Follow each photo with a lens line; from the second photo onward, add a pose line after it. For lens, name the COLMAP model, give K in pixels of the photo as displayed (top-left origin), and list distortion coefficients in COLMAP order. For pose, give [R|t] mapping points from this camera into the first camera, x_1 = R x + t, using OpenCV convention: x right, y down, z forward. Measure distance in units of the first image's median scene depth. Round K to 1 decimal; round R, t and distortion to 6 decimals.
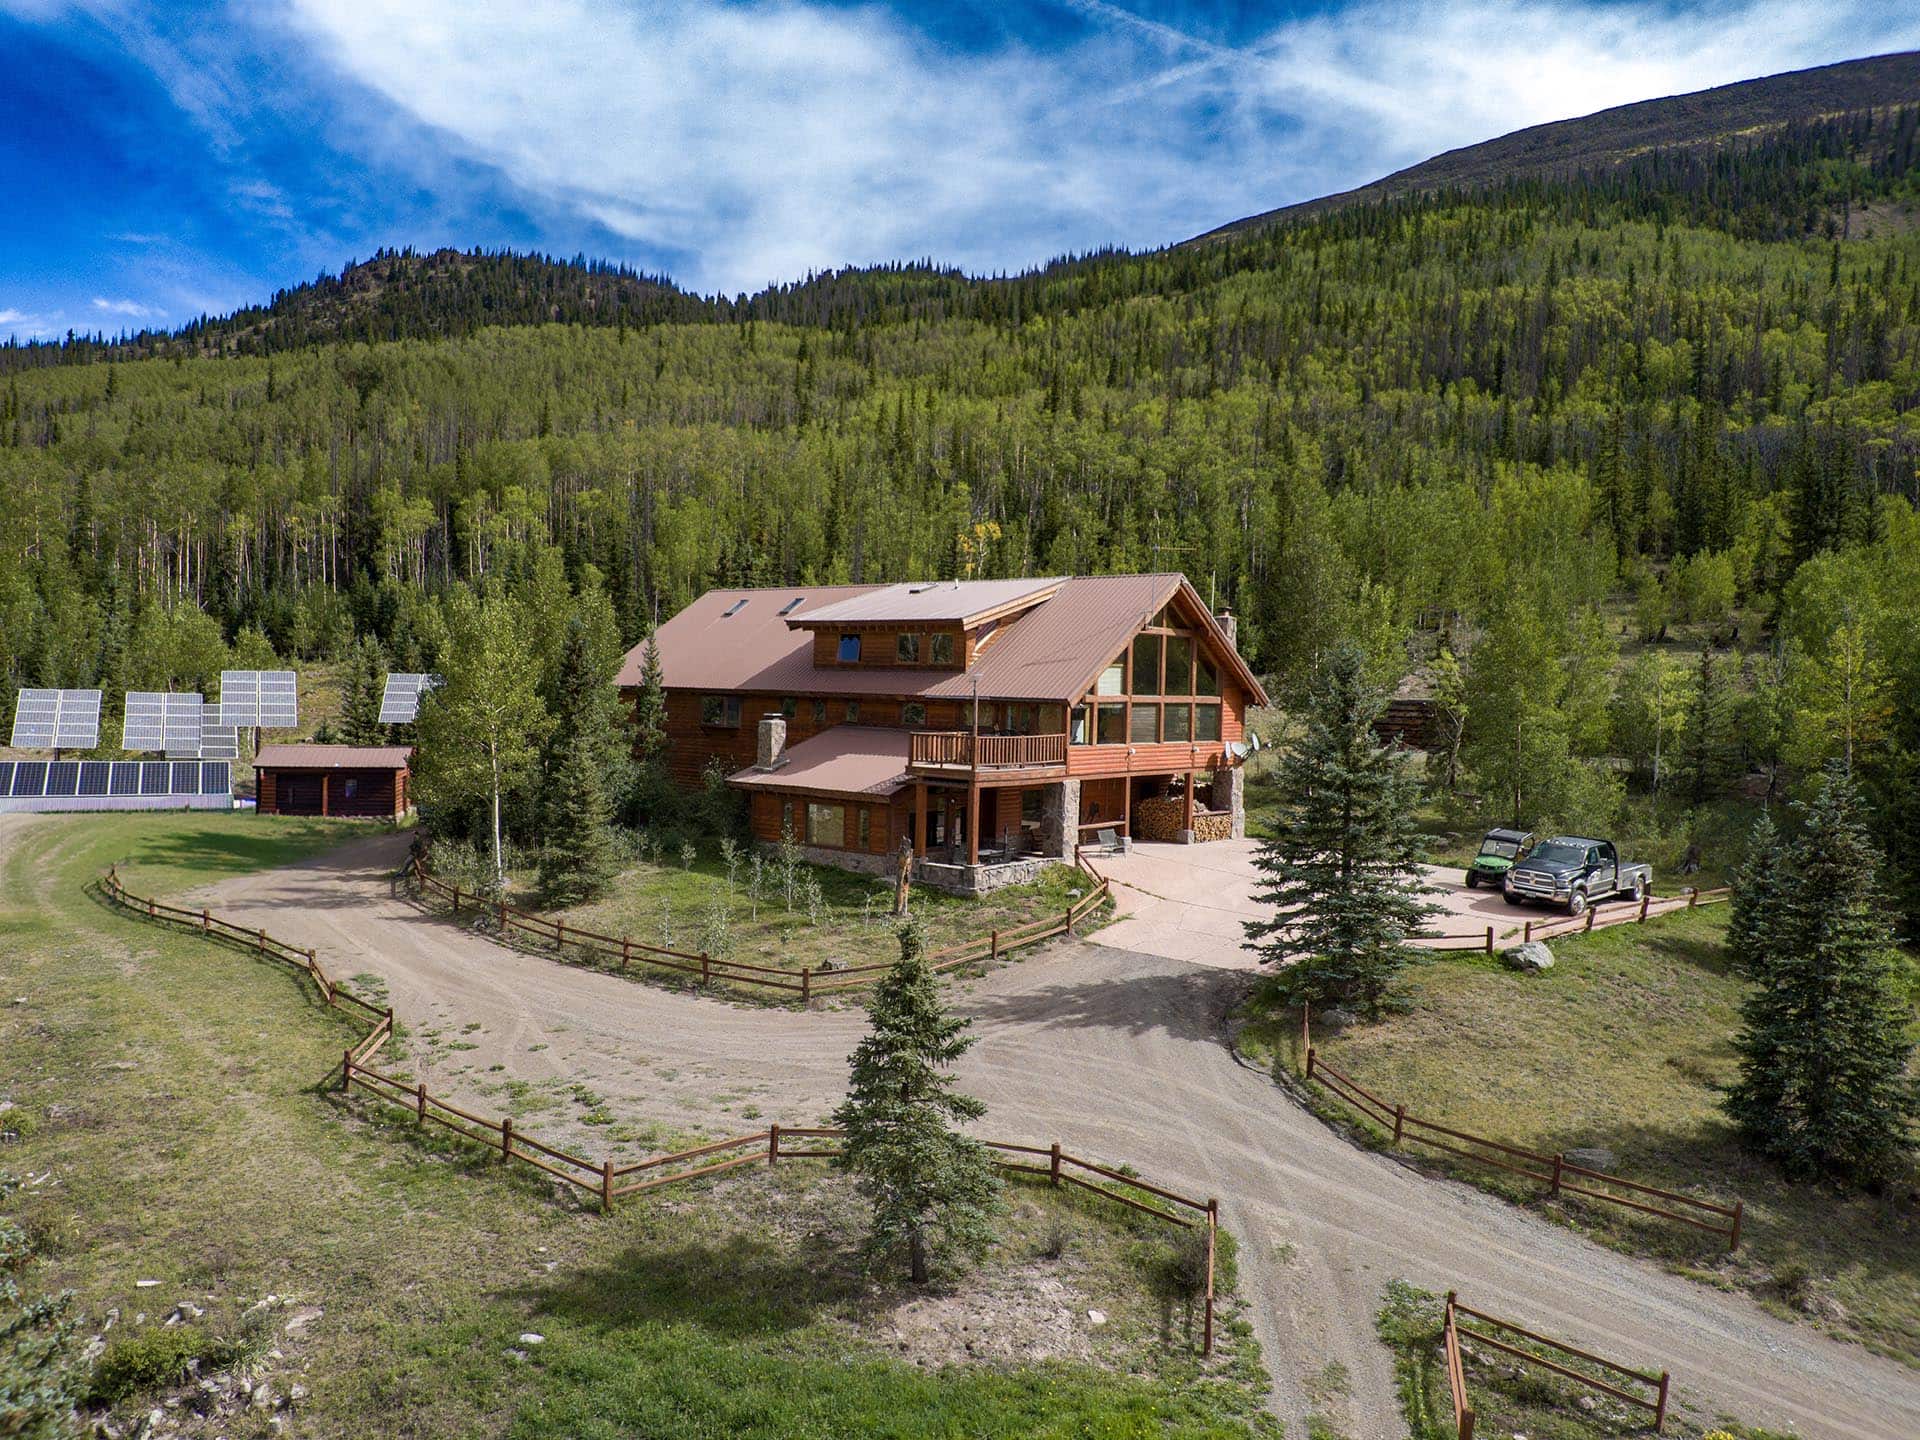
lens RADIAL K [[1301.3, 0, 973.1], [0, 1301.3, 721.1], [0, 0, 1]] dist [0.080827, -0.118101]
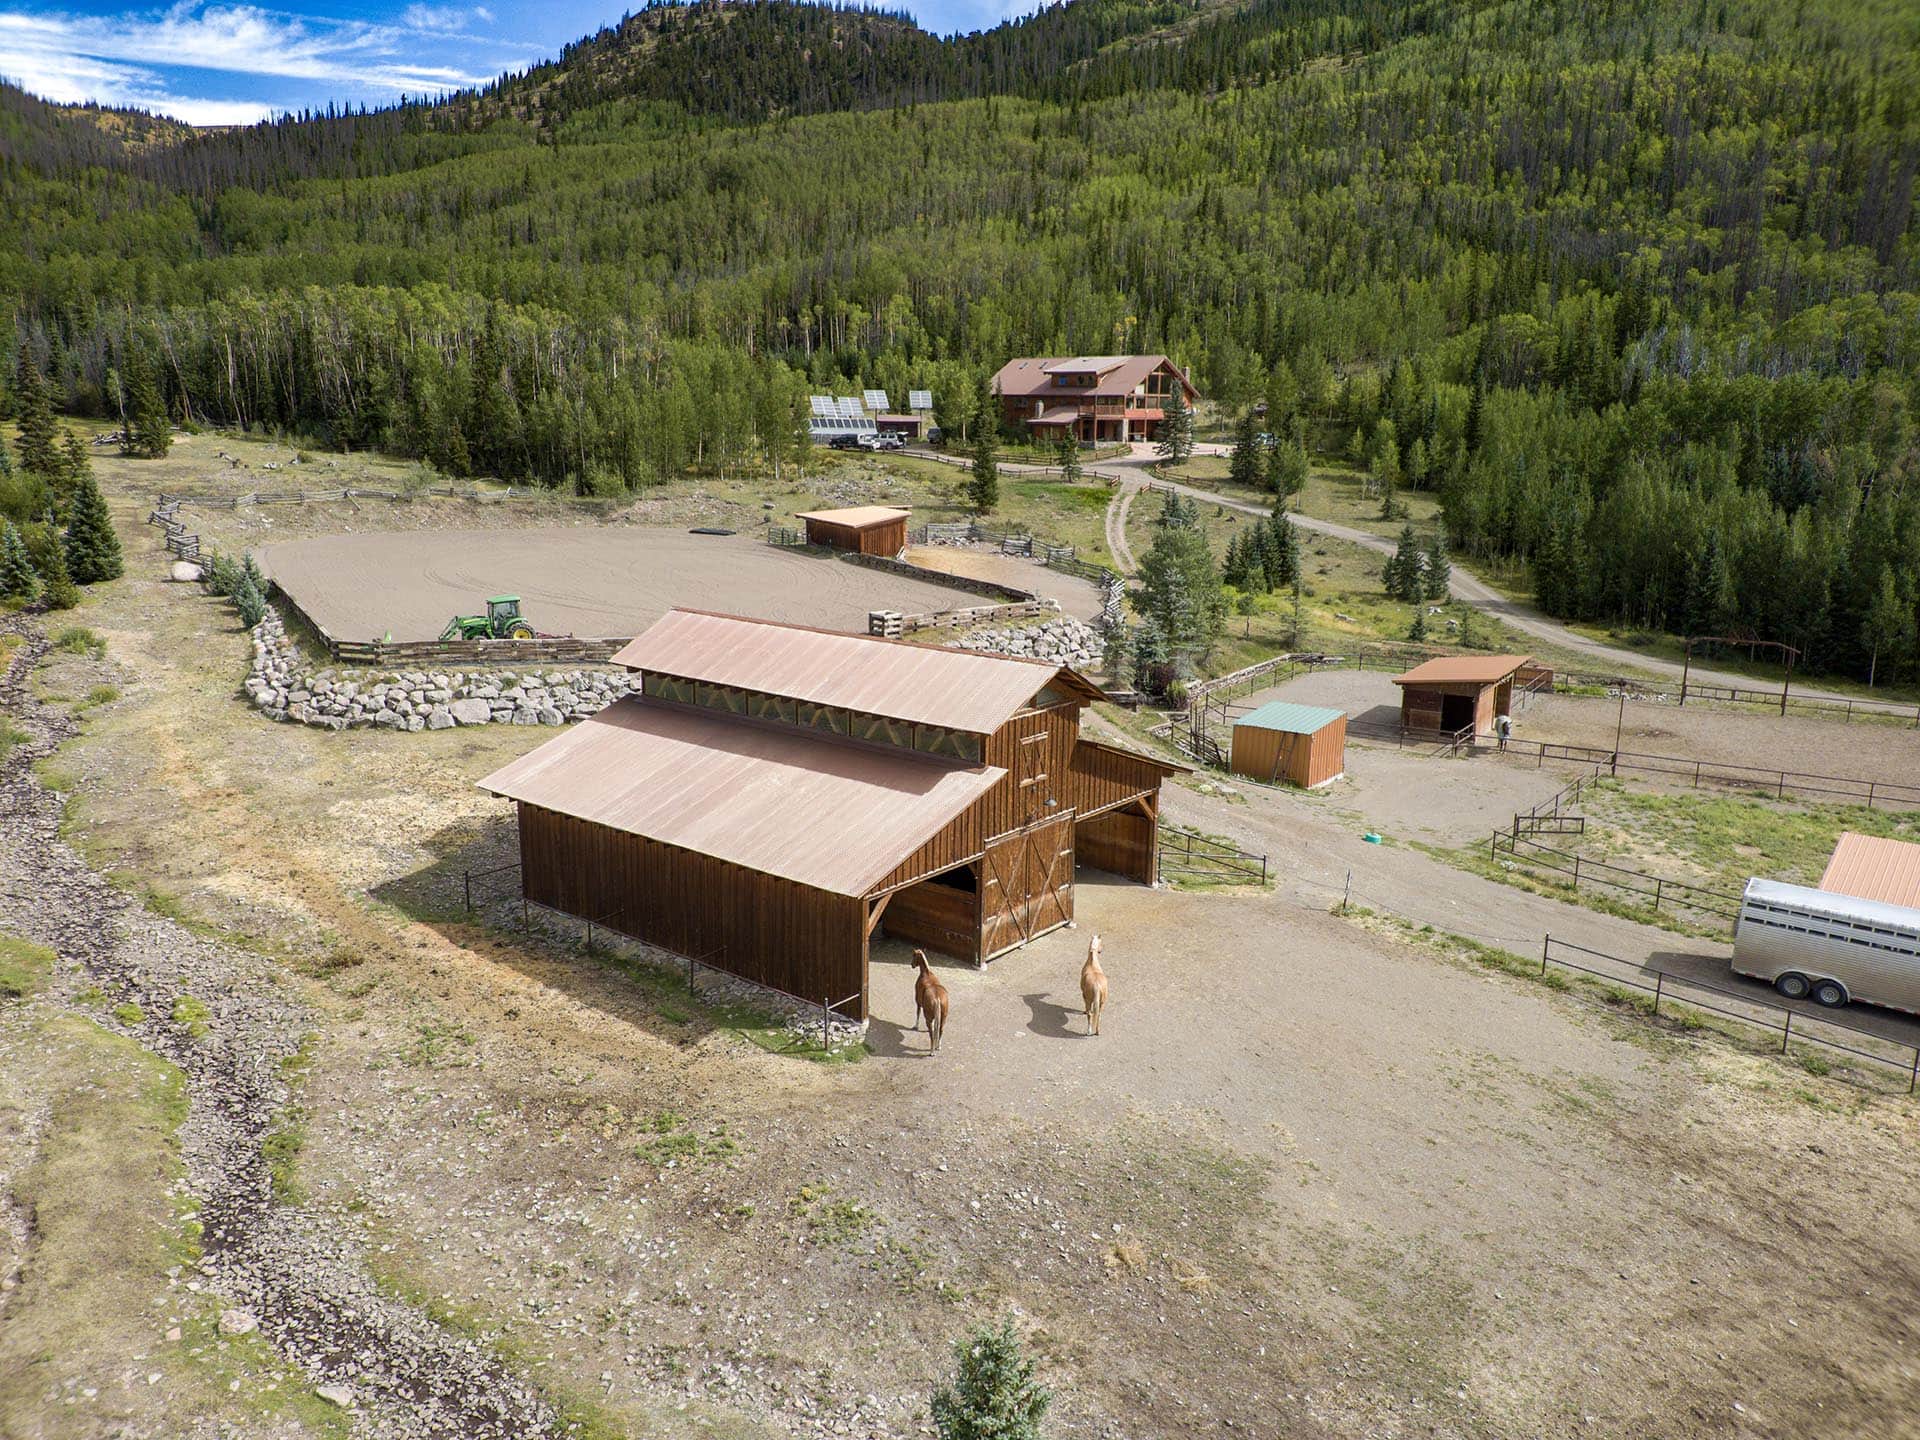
lens RADIAL K [[1483.4, 0, 966.8], [0, 1483.4, 724.5], [0, 0, 1]] dist [0.110116, -0.149950]
pose [[0.986155, 0.026682, -0.163667, 0.064499], [0.002662, 0.984296, 0.176504, 0.028014], [0.165807, -0.174496, 0.970597, -0.599377]]
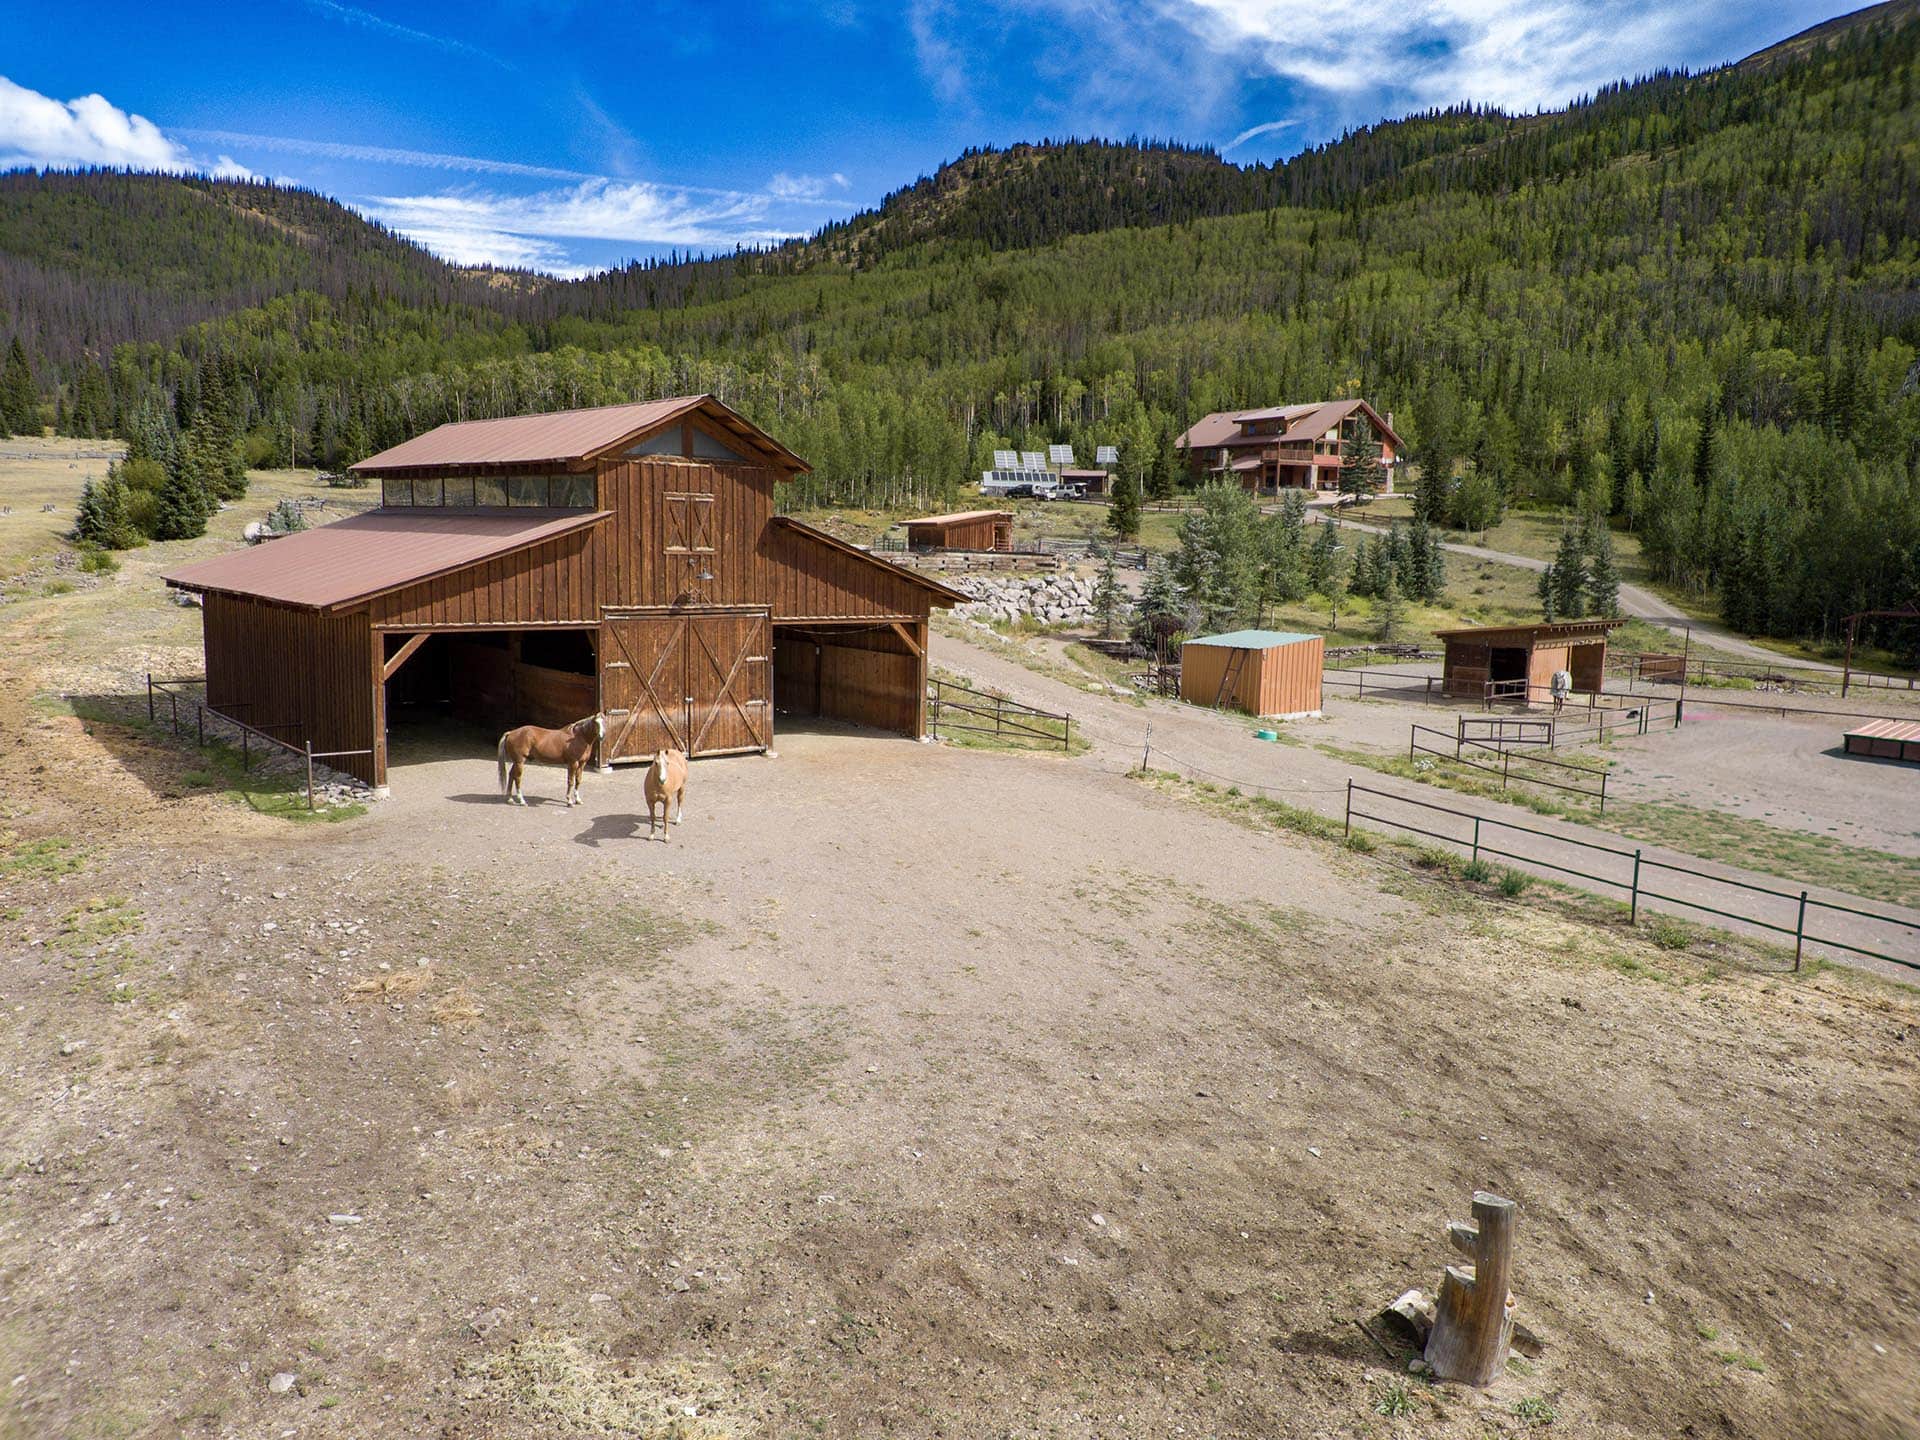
lens RADIAL K [[1483.4, 0, 966.8], [0, 1483.4, 724.5], [0, 0, 1]] dist [0.110116, -0.149950]
pose [[0.927662, 0.046079, -0.370567, 0.132533], [-0.016702, 0.996484, 0.082100, 0.077164], [0.373047, -0.069972, 0.925170, -0.545472]]
